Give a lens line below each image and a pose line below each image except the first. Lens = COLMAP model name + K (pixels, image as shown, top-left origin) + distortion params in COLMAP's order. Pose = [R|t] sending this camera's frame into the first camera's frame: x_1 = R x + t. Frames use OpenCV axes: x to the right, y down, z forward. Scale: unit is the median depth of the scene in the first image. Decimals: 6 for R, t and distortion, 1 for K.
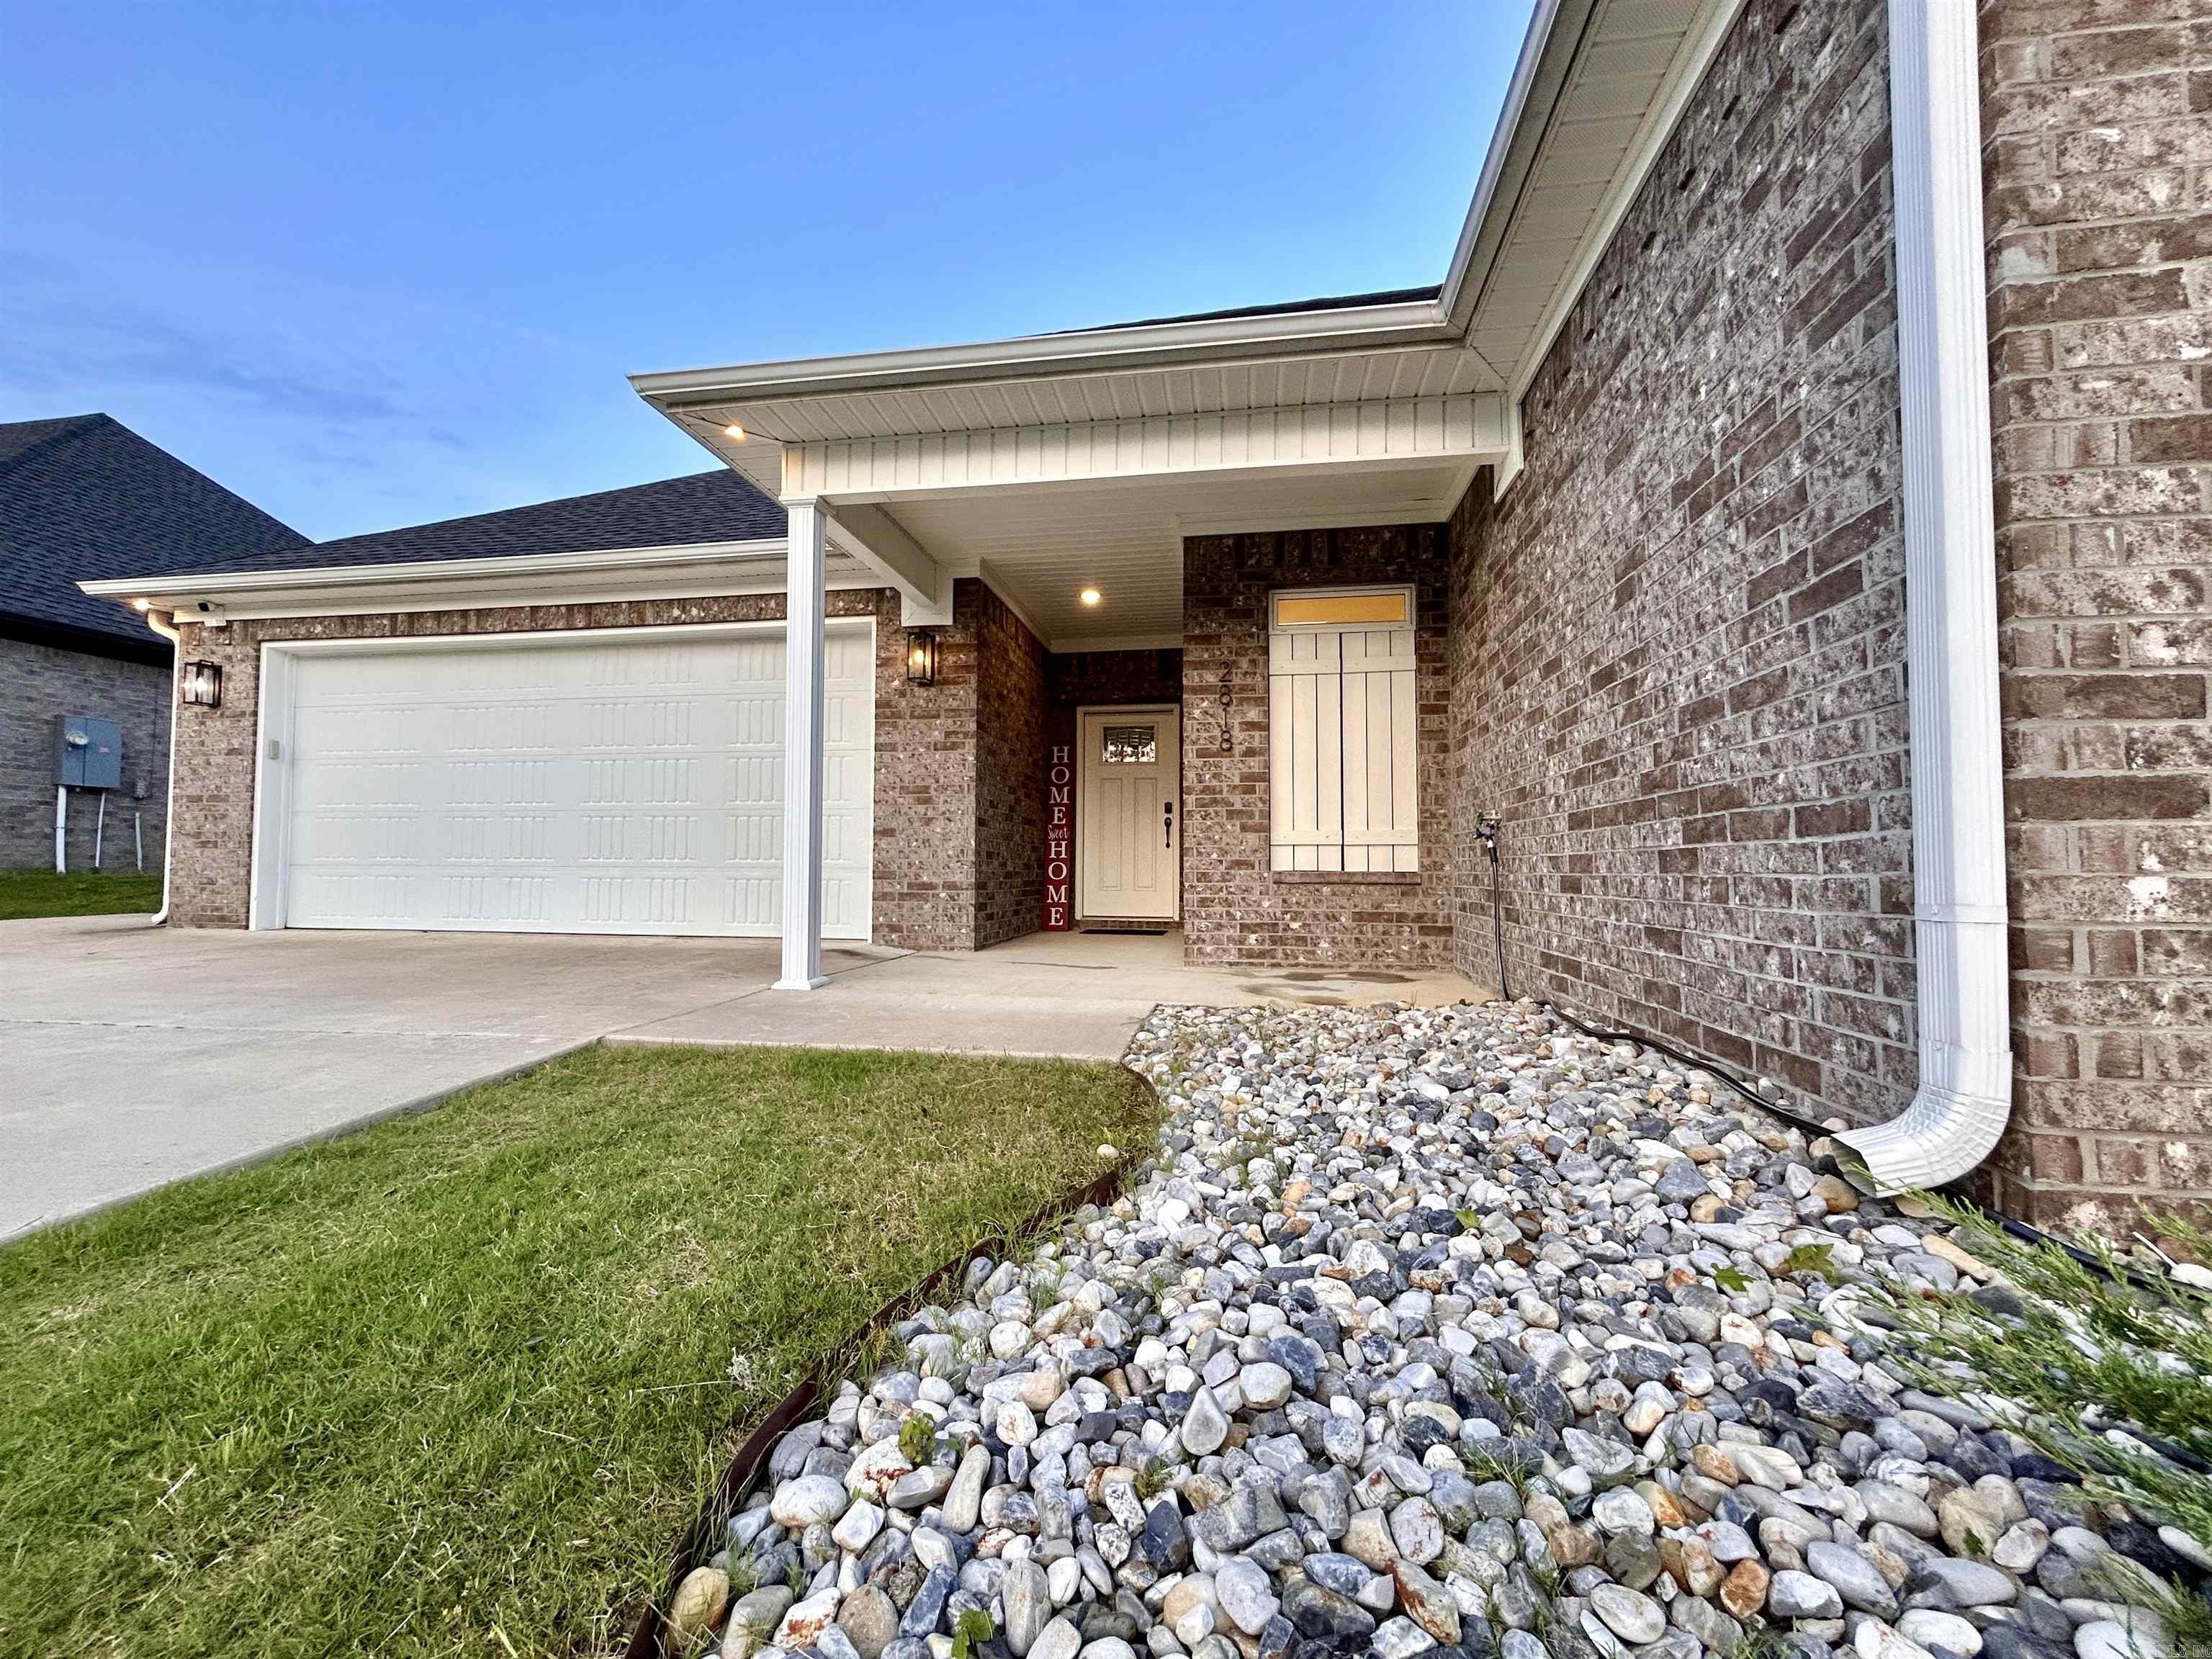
lens RADIAL K [[891.9, 0, 1103.2], [0, 891.9, 833.0], [0, 0, 1]] dist [0.000528, -0.000269]
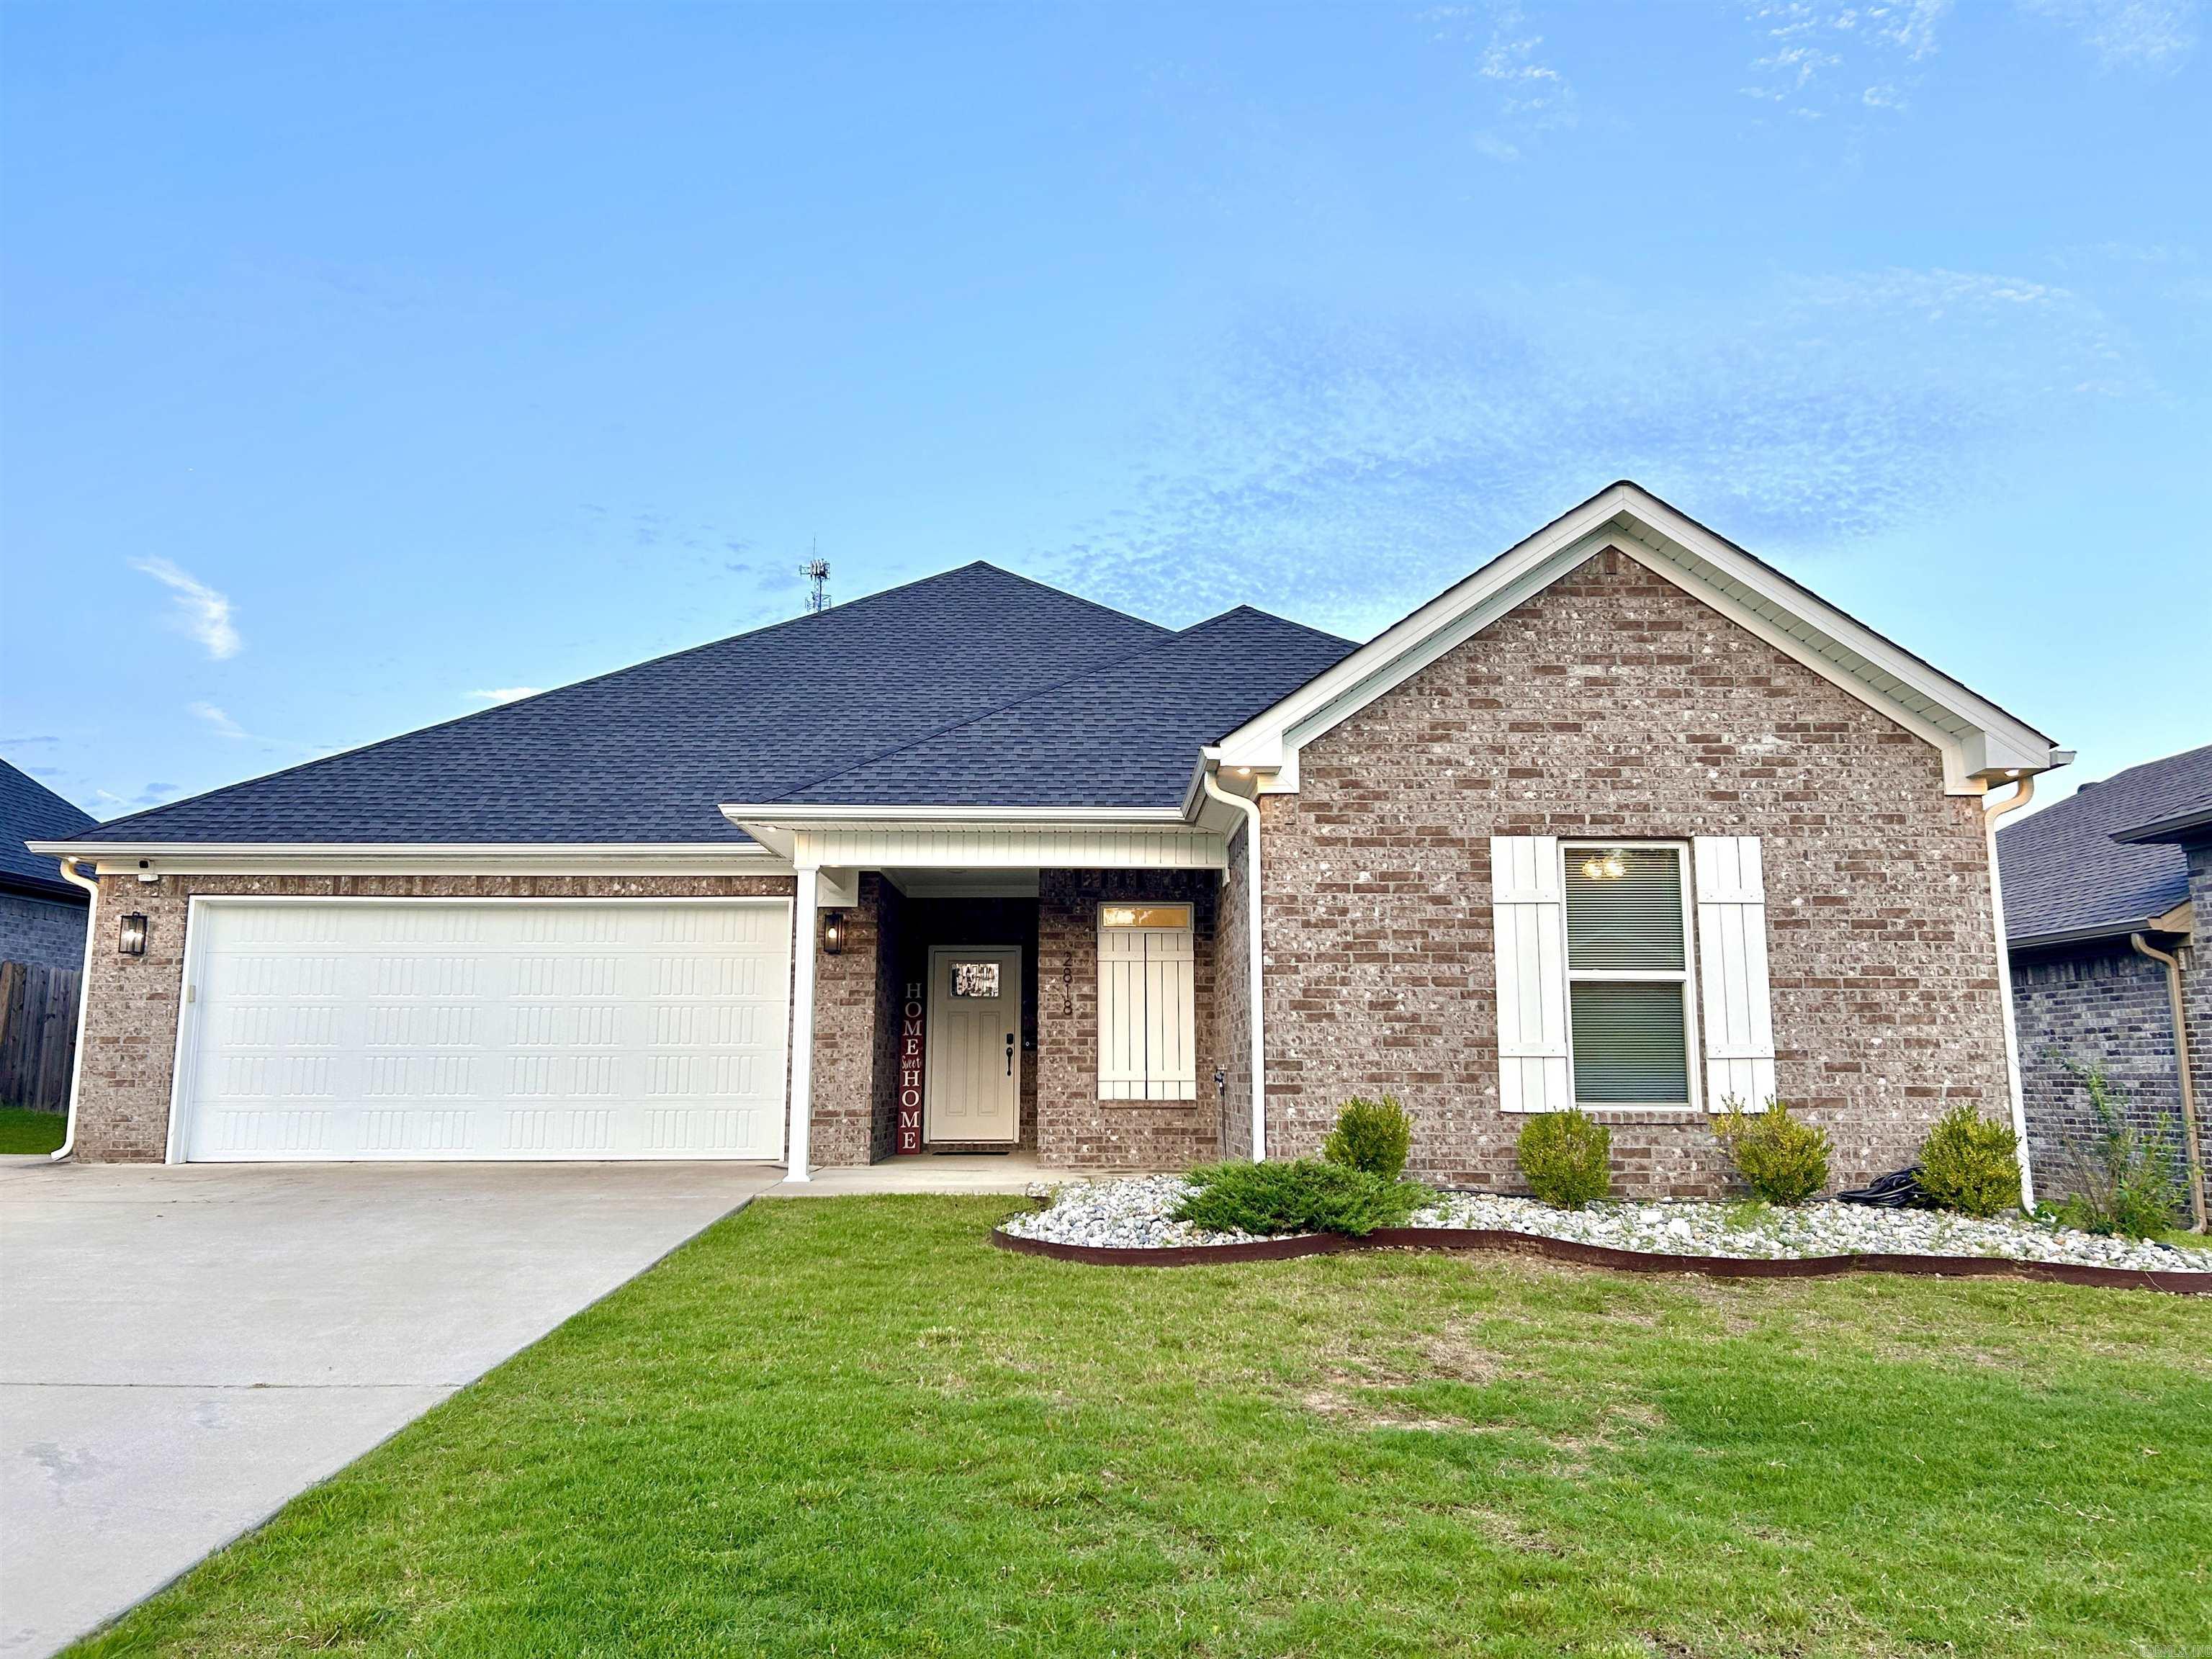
lens RADIAL K [[1395.8, 0, 1118.6], [0, 1395.8, 824.1], [0, 0, 1]] dist [0.088176, -0.112148]
pose [[0.981510, 0.028900, 0.189217, -0.217142], [-0.002042, 0.990061, -0.140620, -0.079221], [-0.191400, 0.137634, 0.971814, -1.250877]]
